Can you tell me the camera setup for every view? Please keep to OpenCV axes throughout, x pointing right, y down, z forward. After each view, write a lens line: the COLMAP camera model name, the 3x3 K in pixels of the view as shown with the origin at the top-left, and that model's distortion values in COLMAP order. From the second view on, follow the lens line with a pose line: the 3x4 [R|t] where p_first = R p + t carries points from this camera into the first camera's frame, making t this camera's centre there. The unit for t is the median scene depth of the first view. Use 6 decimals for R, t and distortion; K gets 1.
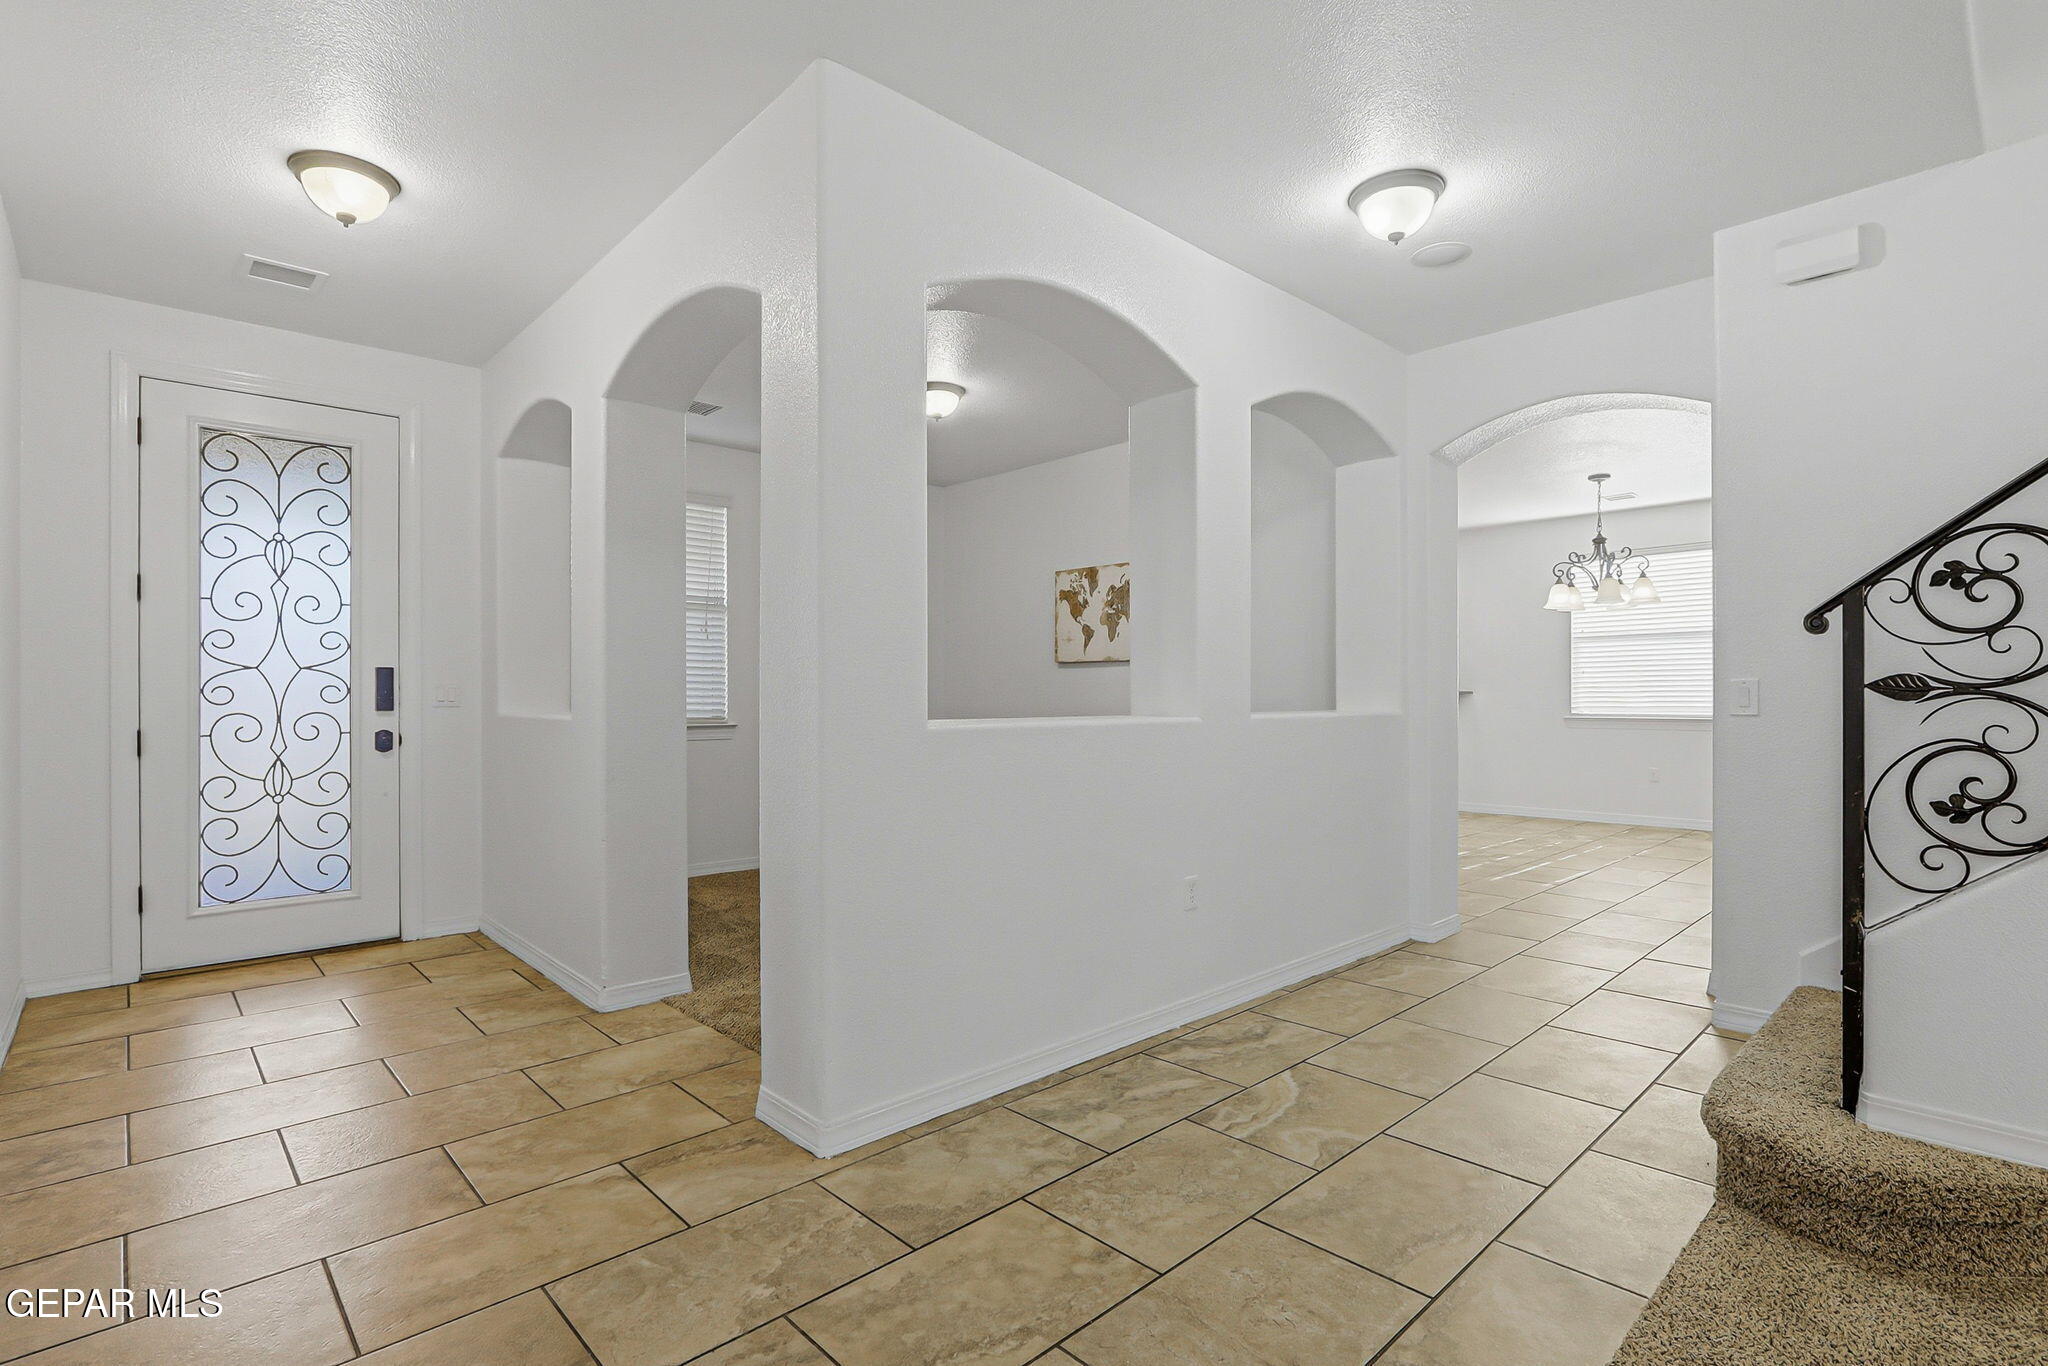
lens RADIAL K [[966.4, 0, 1057.1], [0, 966.4, 692.2], [0, 0, 1]] dist [-0.008914, 0.001122]
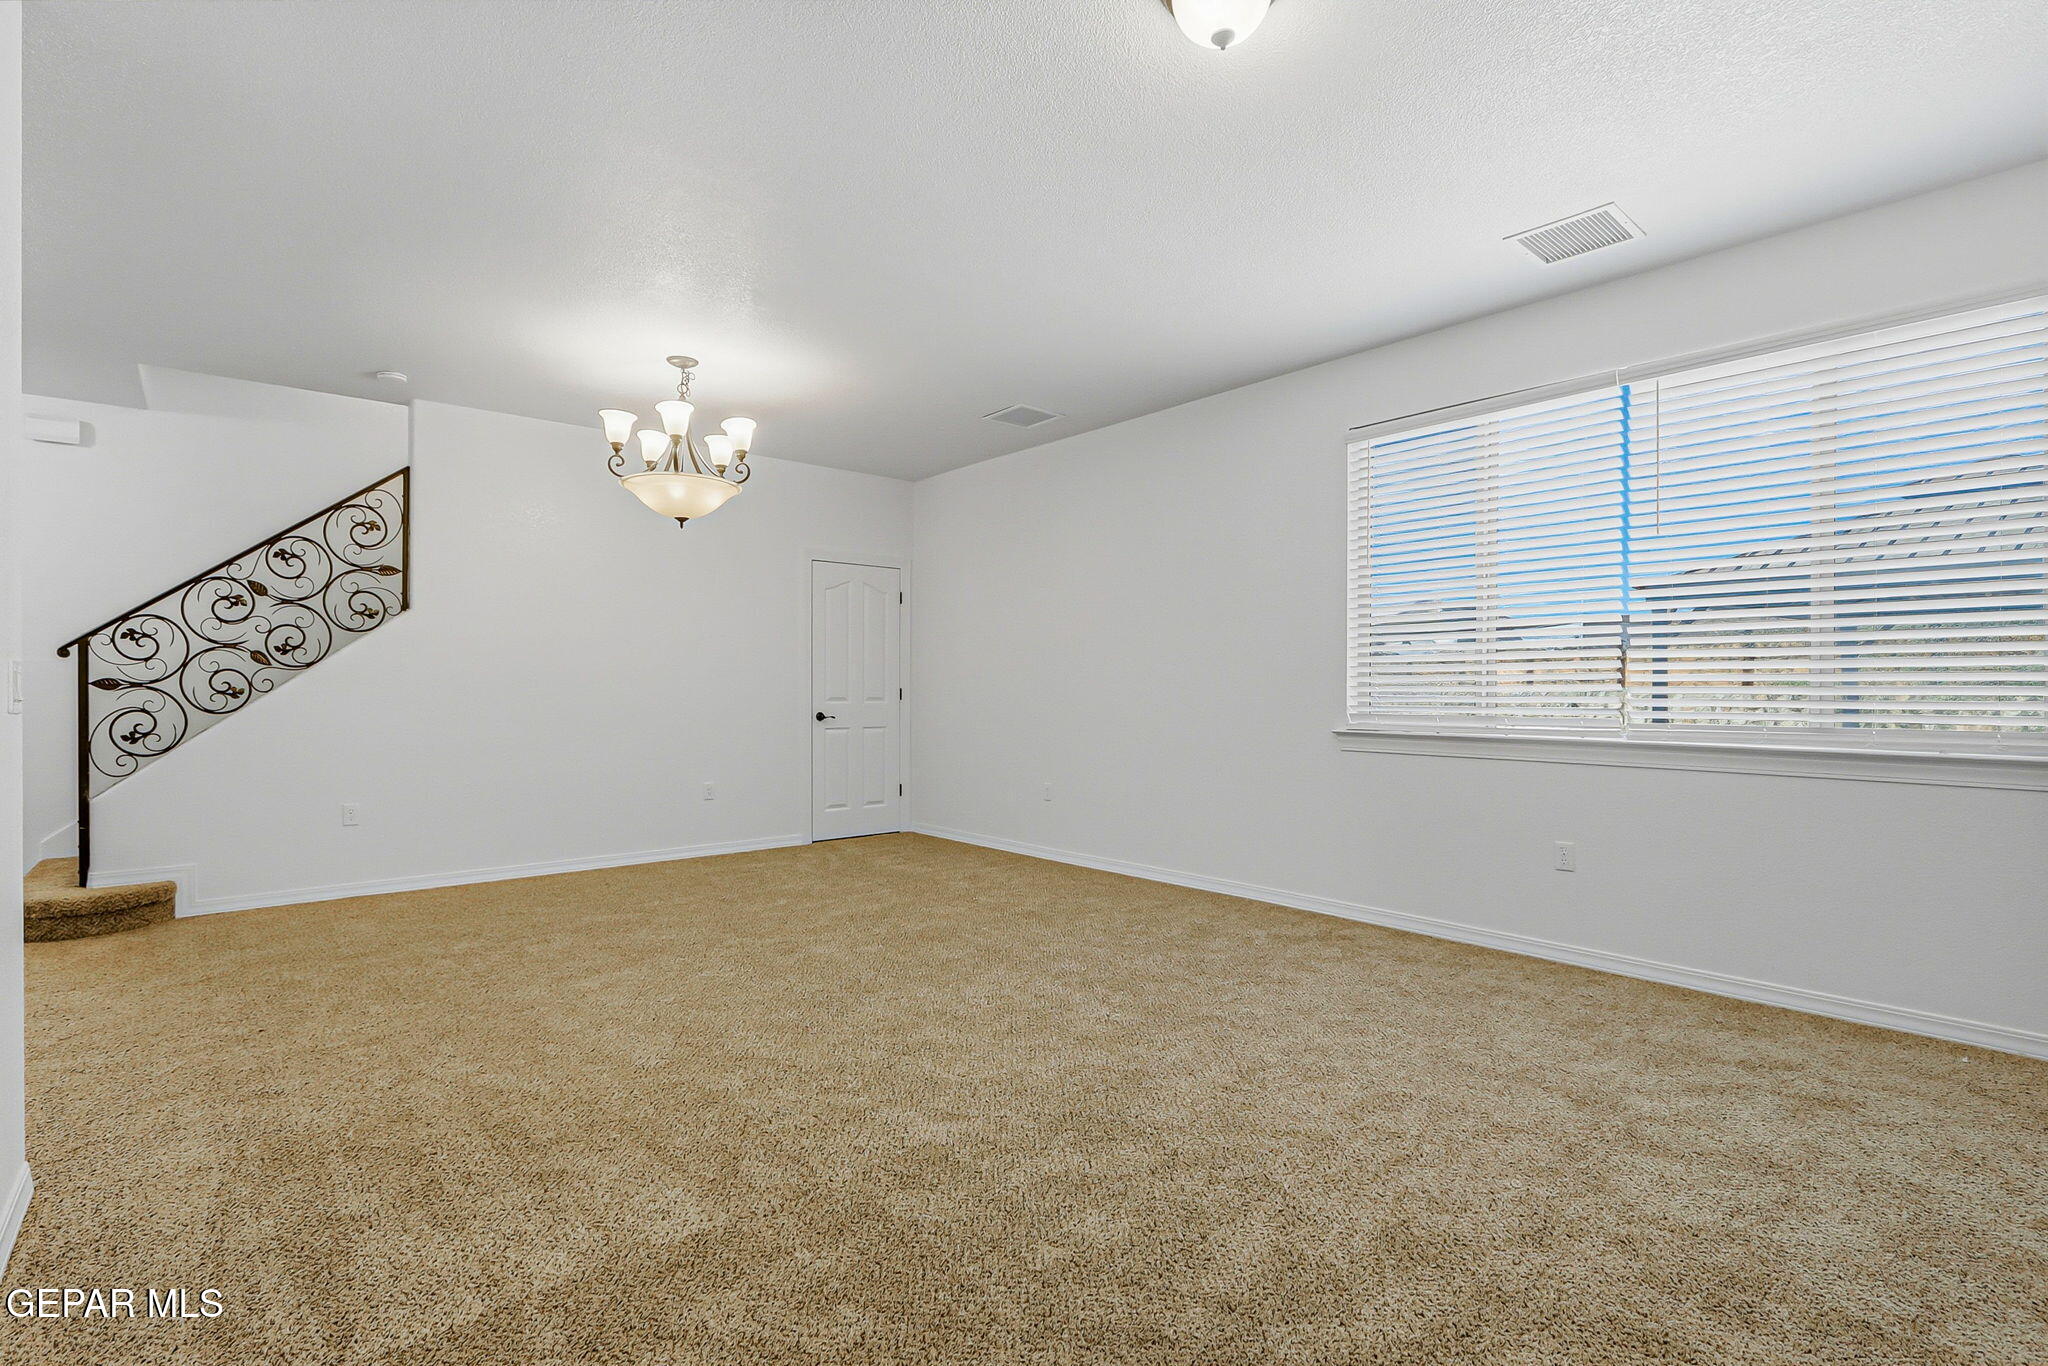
lens RADIAL K [[966.4, 0, 1012.8], [0, 966.4, 691.9], [0, 0, 1]] dist [-0.008914, 0.001122]
pose [[0.082596, -0.002850, 0.996579, -1.112284], [-0.001304, 0.999995, 0.002968, 0.004000], [-0.996582, -0.001545, 0.082592, -1.218747]]
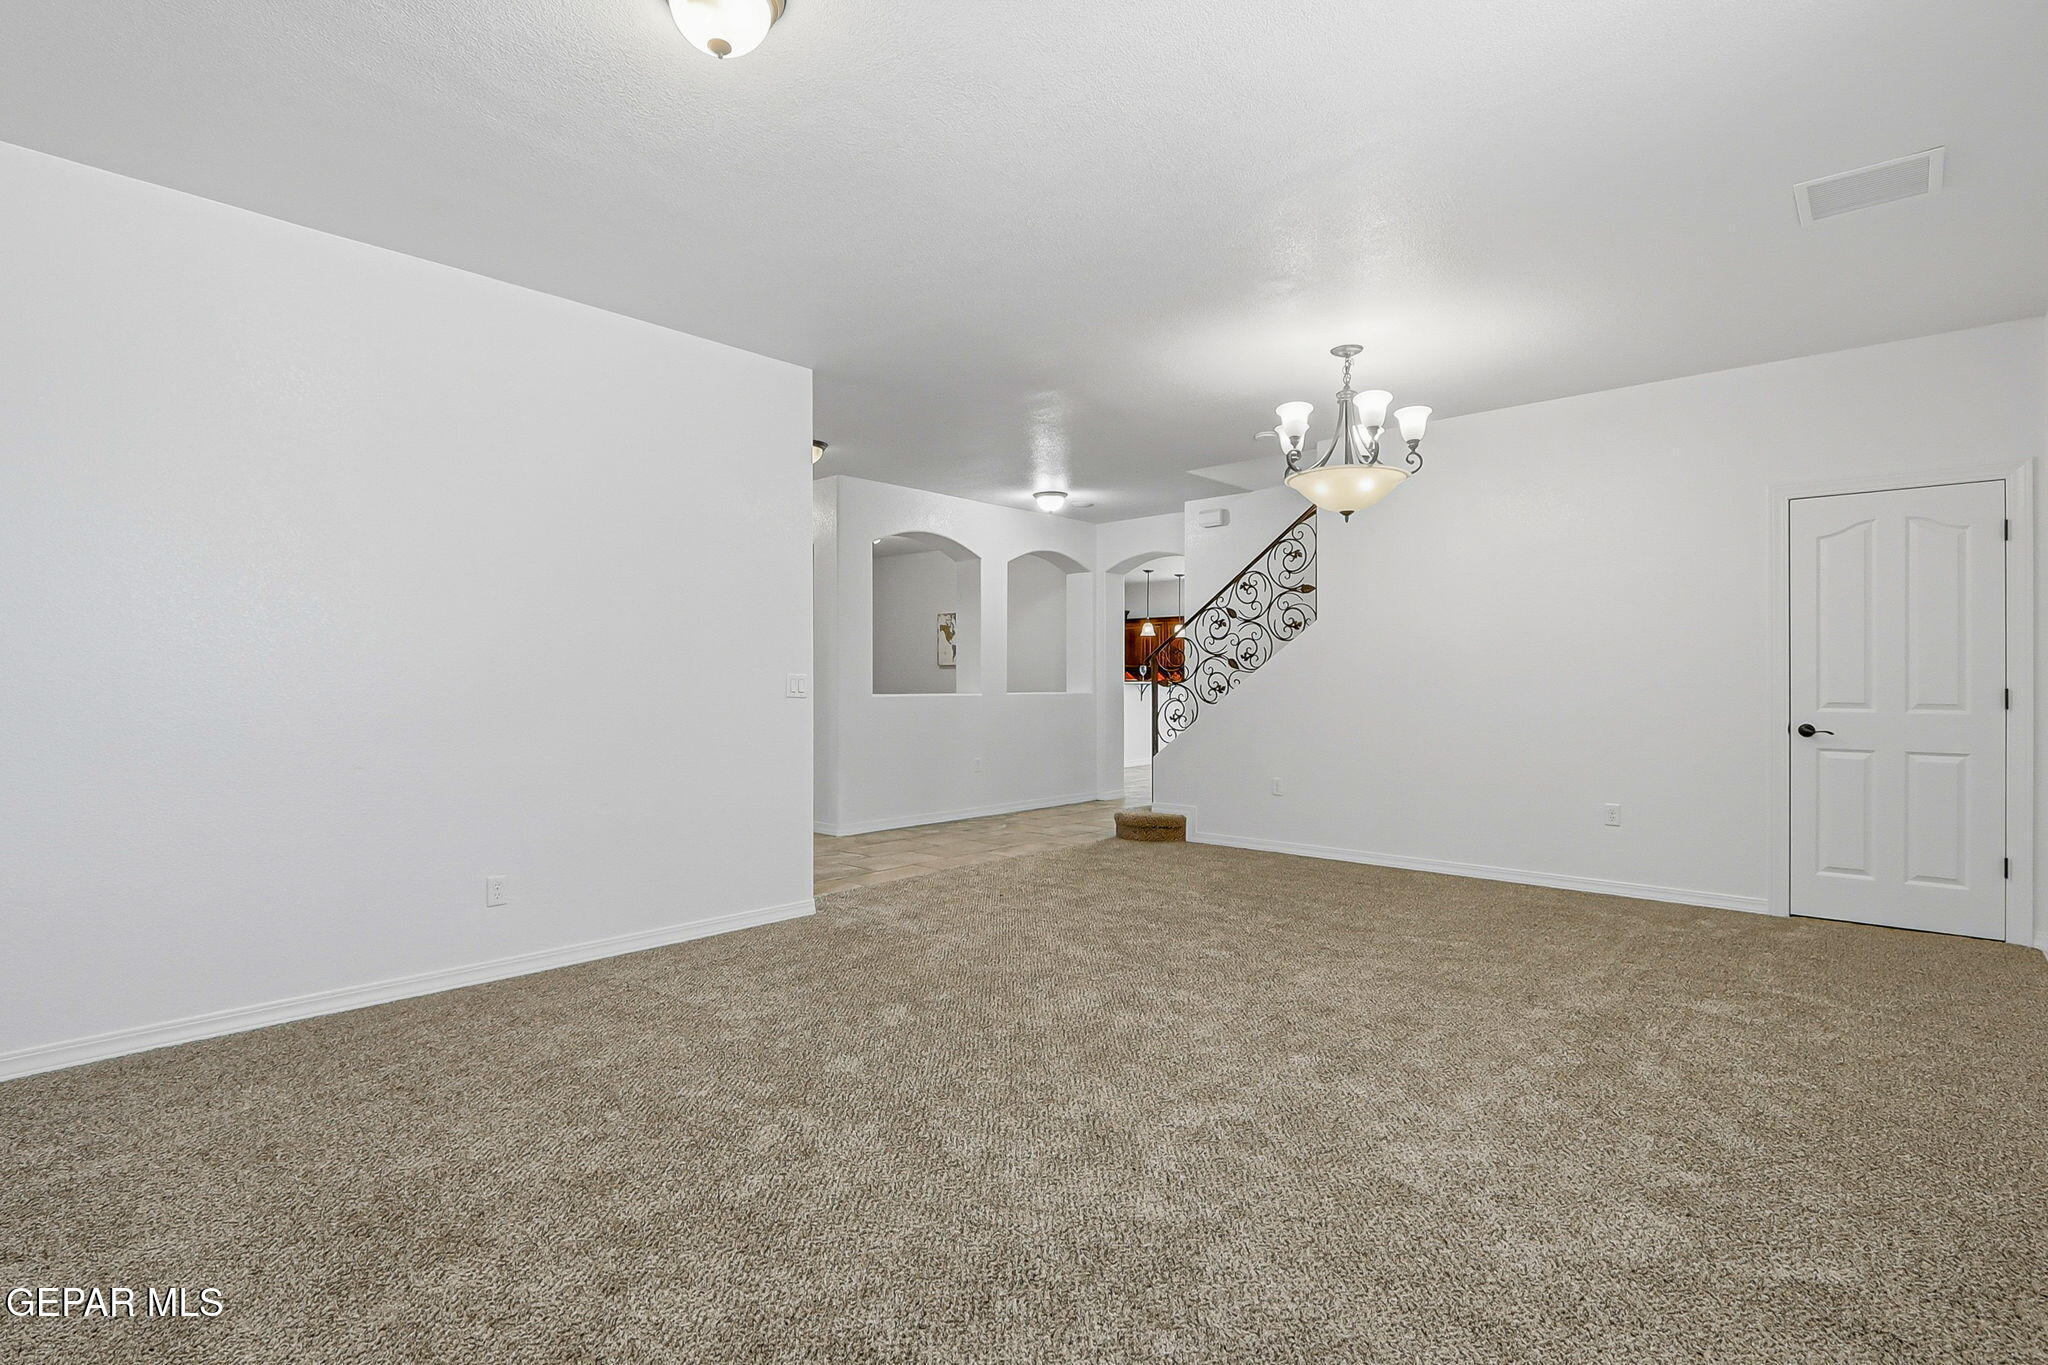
lens RADIAL K [[966.4, 0, 1014.7], [0, 966.4, 676.8], [0, 0, 1]] dist [-0.008914, 0.001122]
pose [[0.999227, 0.001133, 0.039285, 0.219026], [-0.000992, 0.999993, -0.003605, -0.013488], [-0.039289, 0.003564, 0.999222, -2.396065]]
